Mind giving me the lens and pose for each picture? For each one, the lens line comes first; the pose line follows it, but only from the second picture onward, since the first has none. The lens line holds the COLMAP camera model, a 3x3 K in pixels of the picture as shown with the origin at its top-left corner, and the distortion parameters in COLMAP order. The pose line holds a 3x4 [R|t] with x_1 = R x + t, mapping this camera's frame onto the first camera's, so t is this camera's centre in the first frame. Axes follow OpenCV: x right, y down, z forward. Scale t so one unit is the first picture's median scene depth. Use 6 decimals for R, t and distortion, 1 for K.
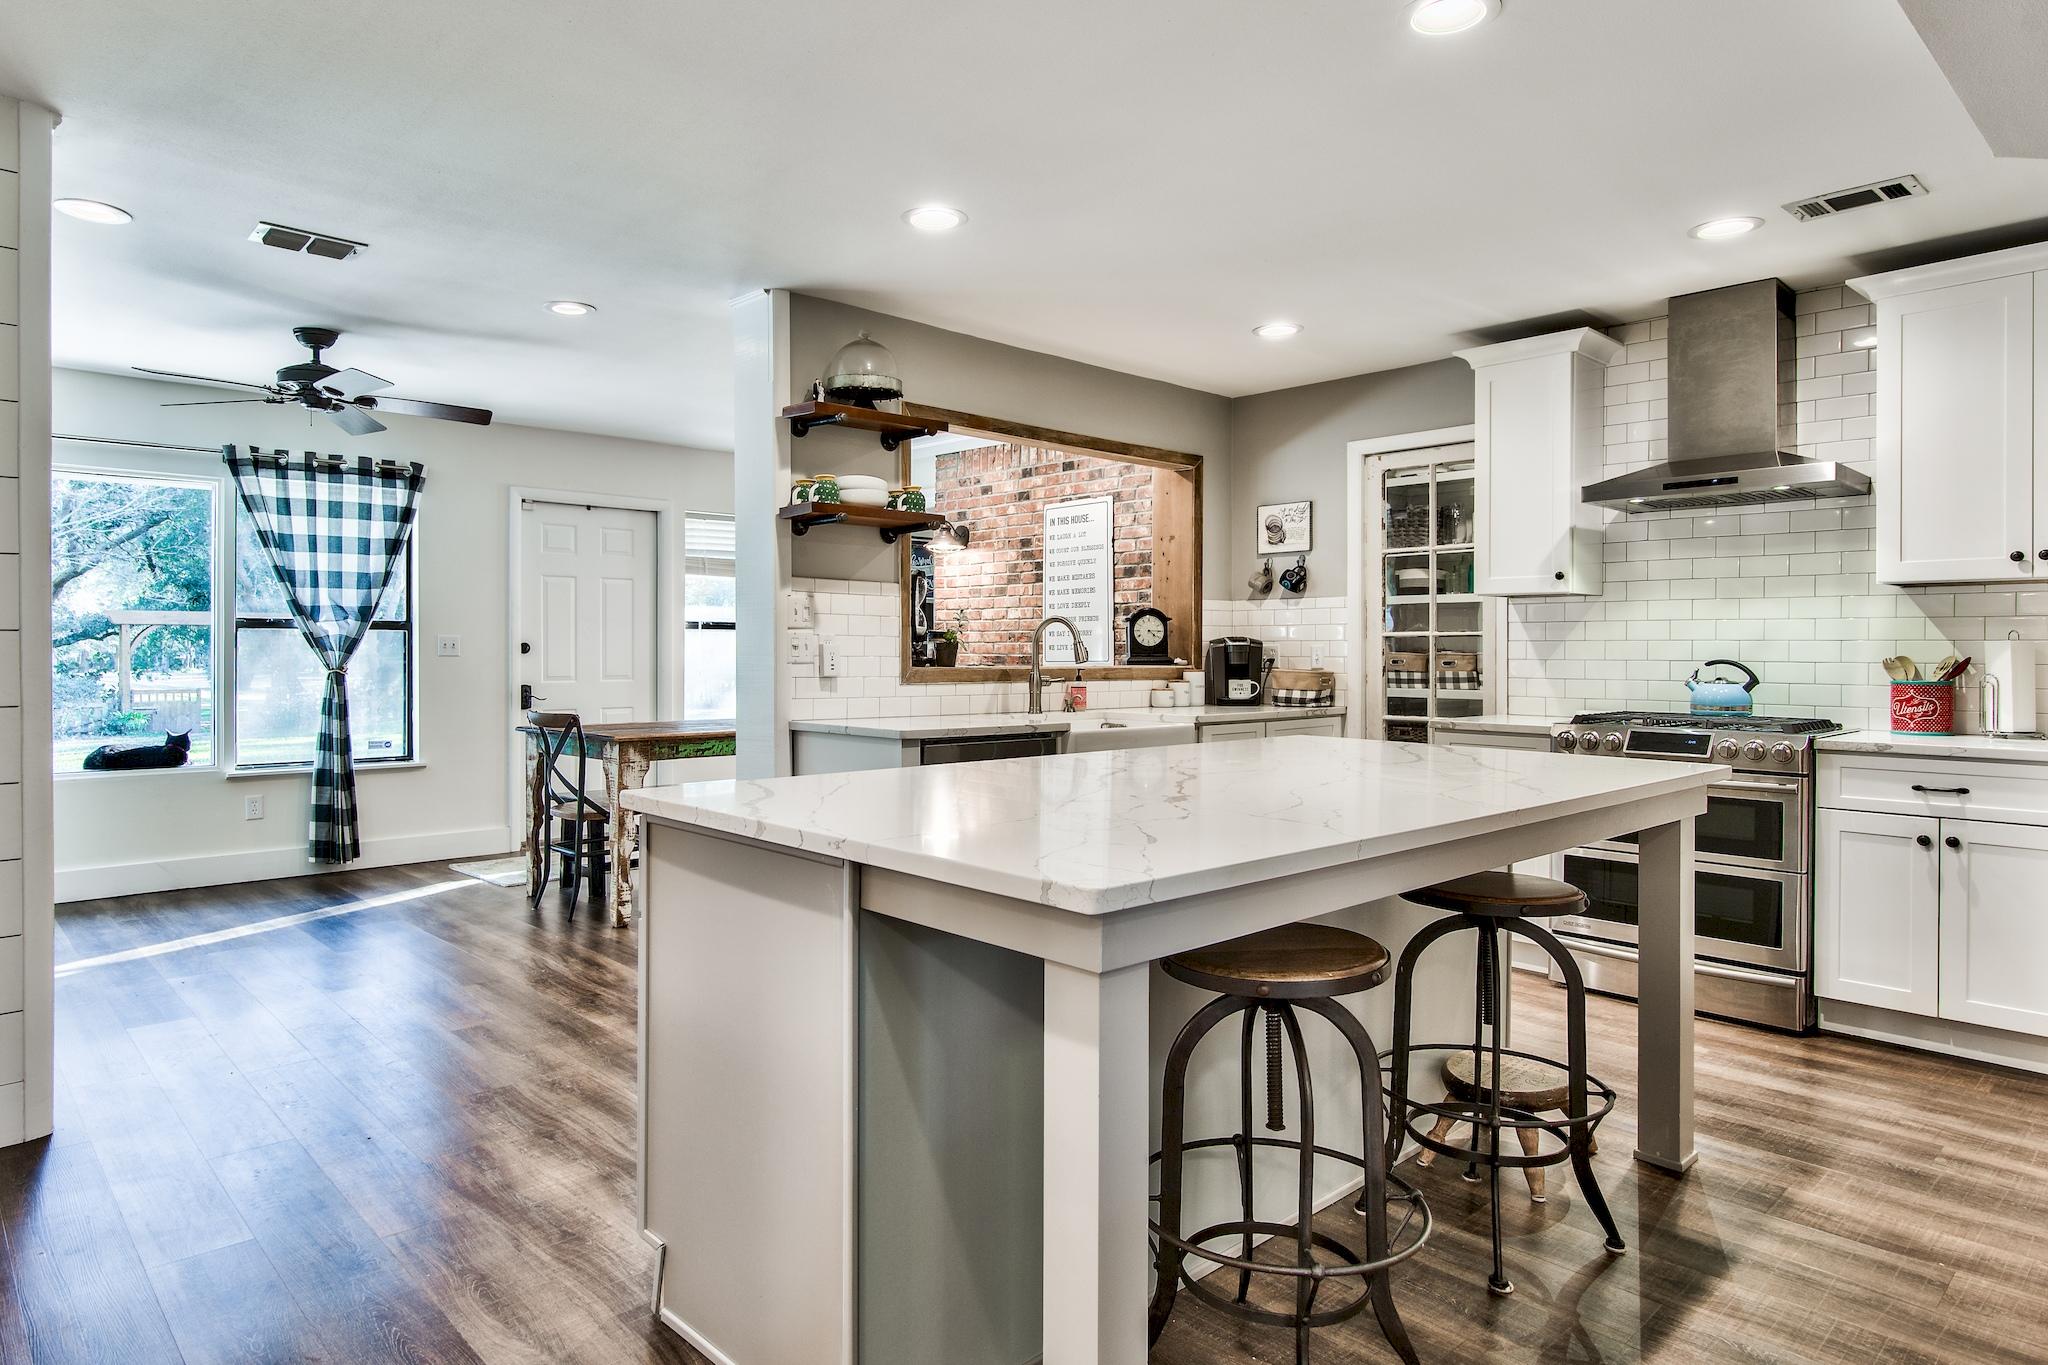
lens RADIAL K [[1208.7, 0, 991.2], [0, 1208.7, 648.8], [0, 0, 1]] dist [0.002396, 0.000747]
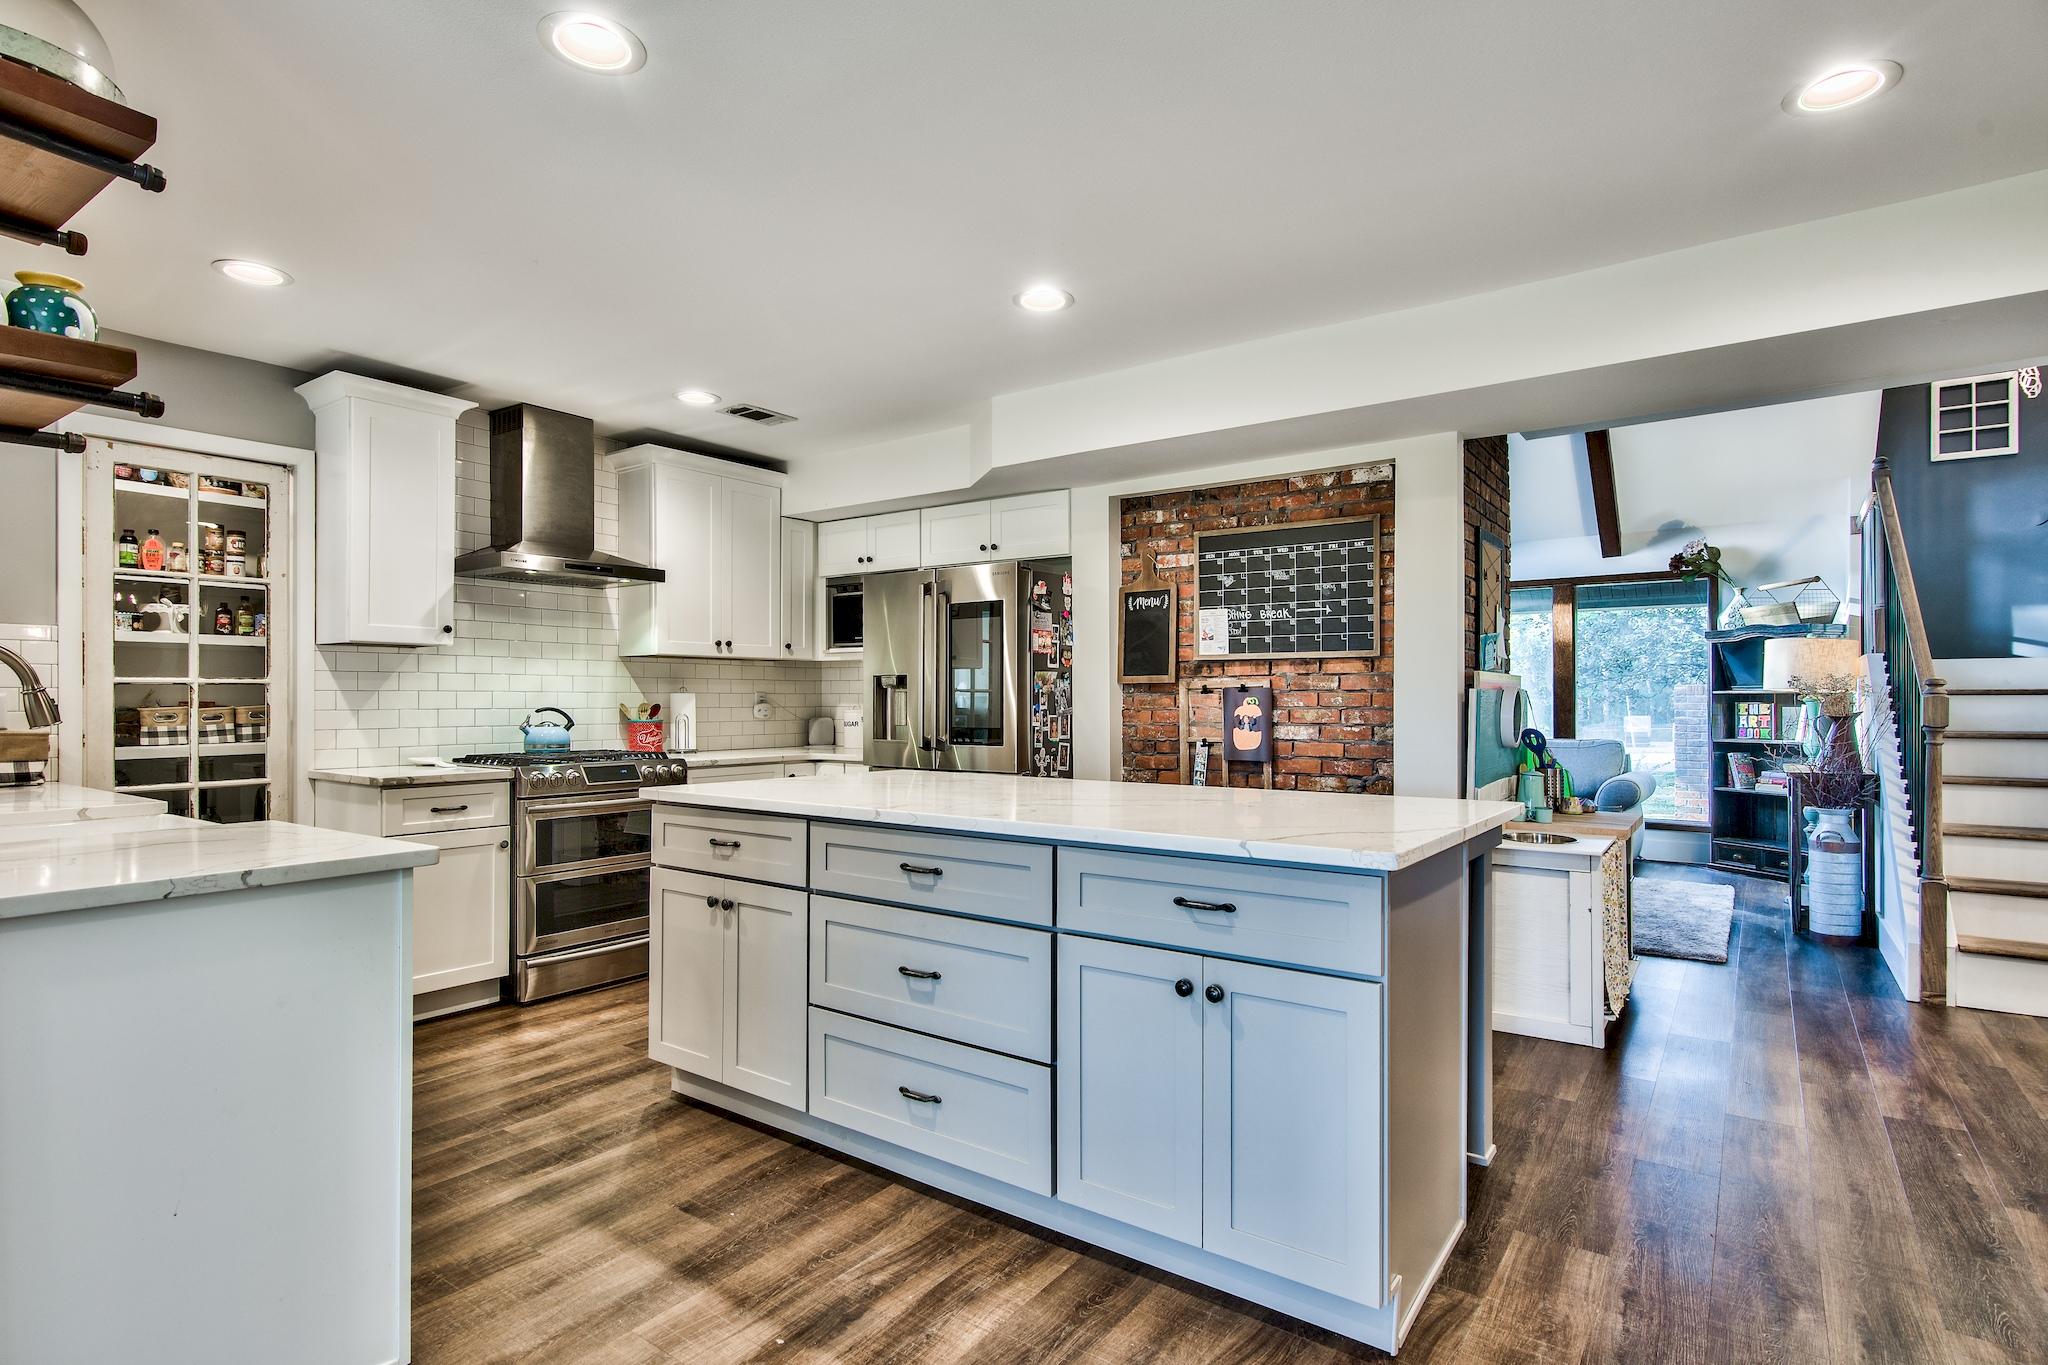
lens RADIAL K [[1021.7, 0, 1009.4], [0, 1021.7, 698.5], [0, 0, 1]] dist [-0.001900, -0.000376]
pose [[-0.194234, -0.002172, 0.980953, -0.421359], [-0.001253, 0.999997, 0.001966, -0.002250], [-0.980955, -0.000847, -0.194236, 0.592222]]
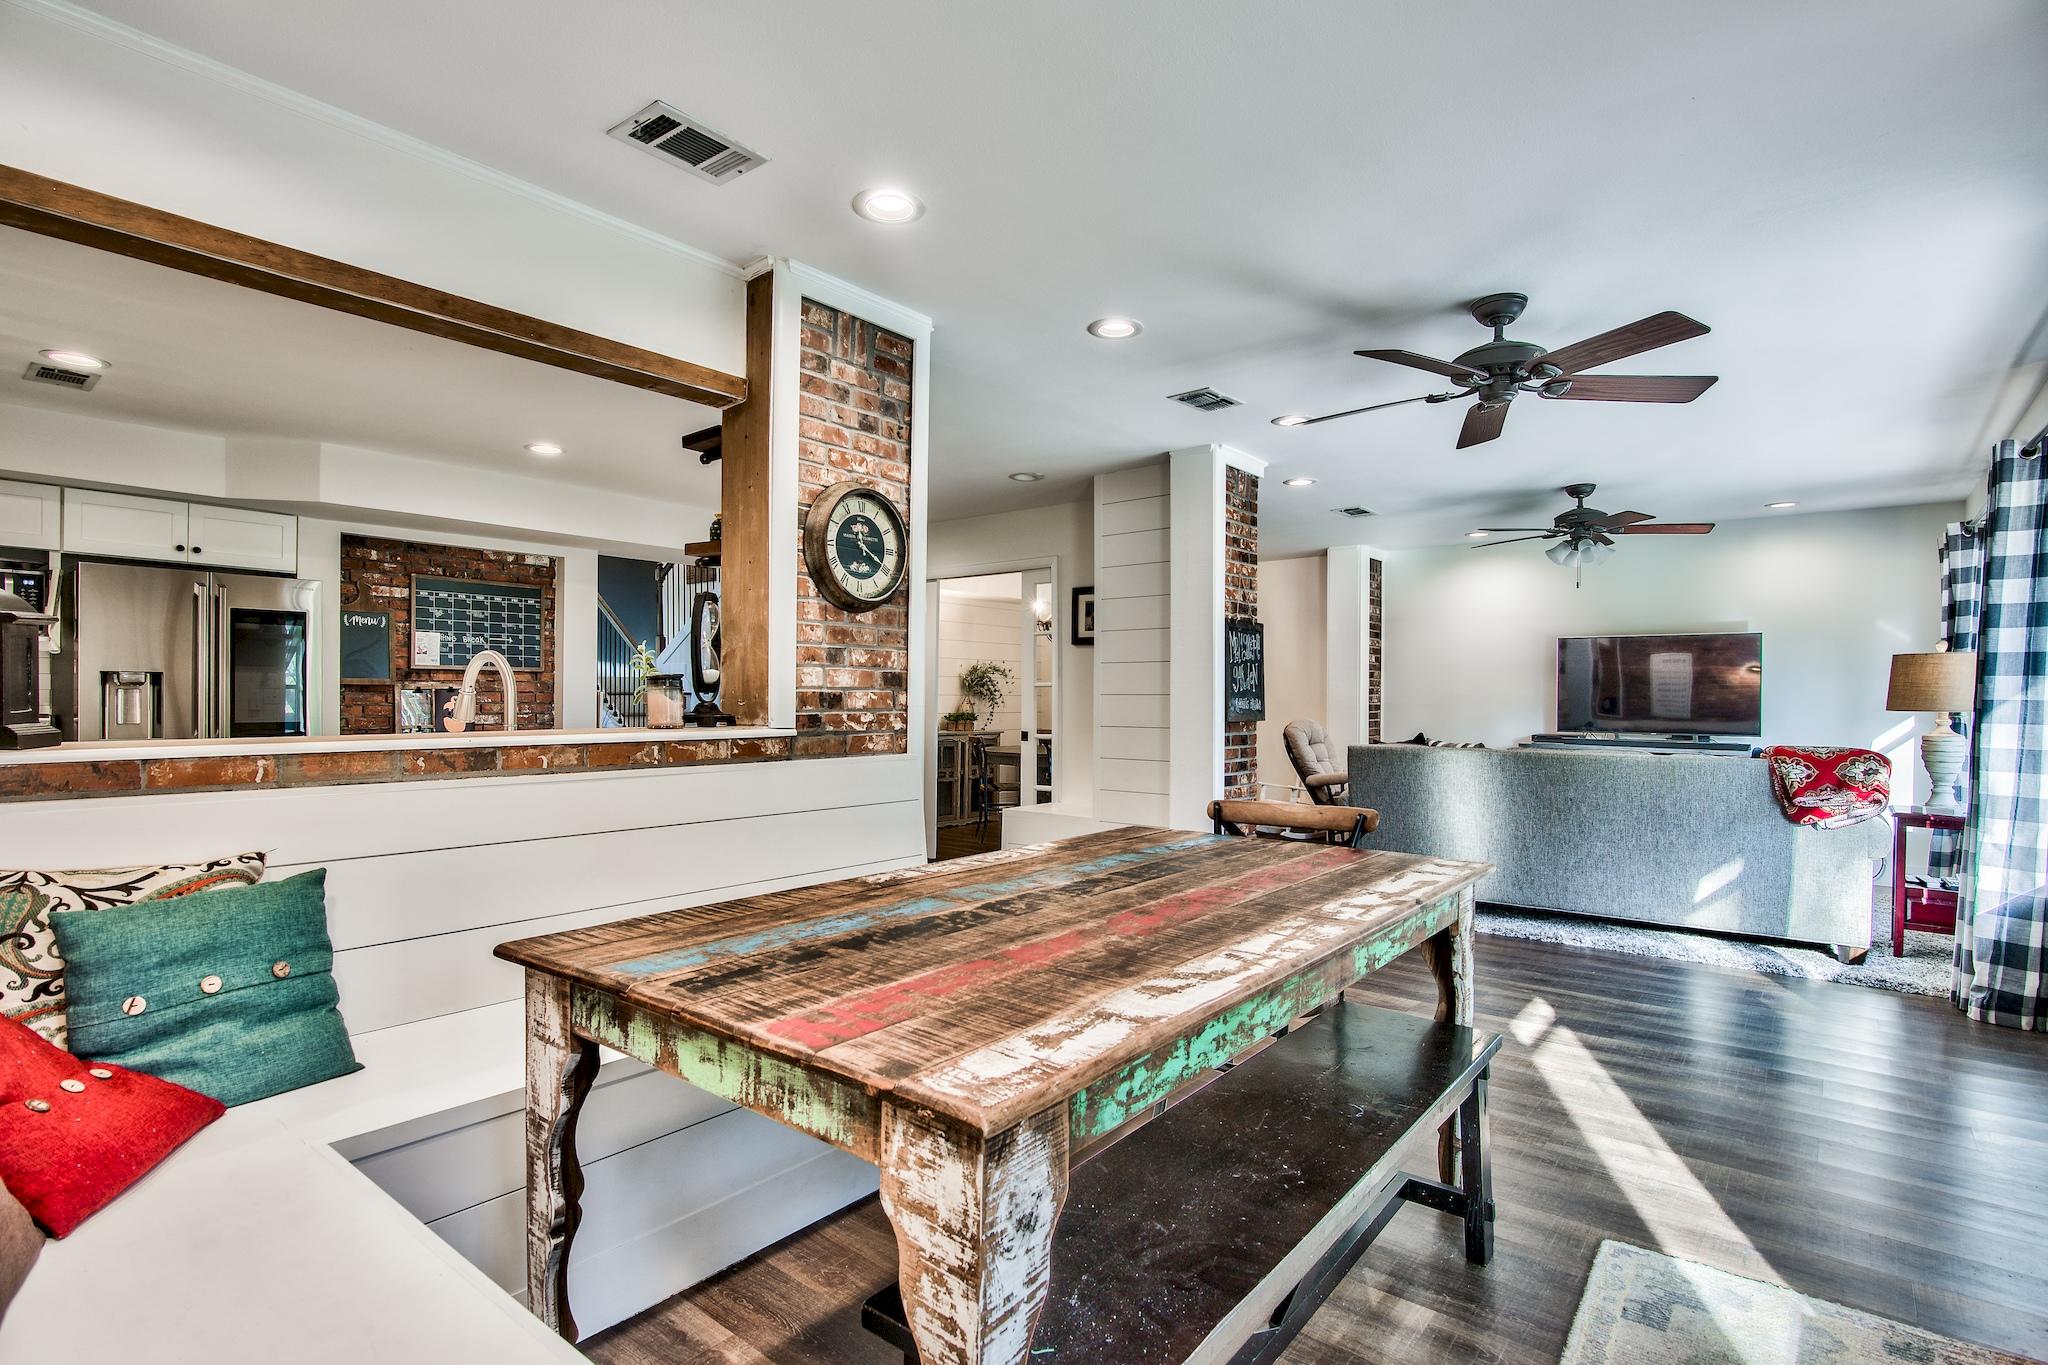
lens RADIAL K [[993.3, 0, 1025.5], [0, 993.3, 699.9], [0, 0, 1]] dist [-0.000594, -0.000776]
pose [[-0.991135, -0.005901, -0.132727, -0.160516], [-0.006091, 0.999981, 0.001028, -0.002415], [0.132719, 0.001827, -0.991152, 1.455727]]
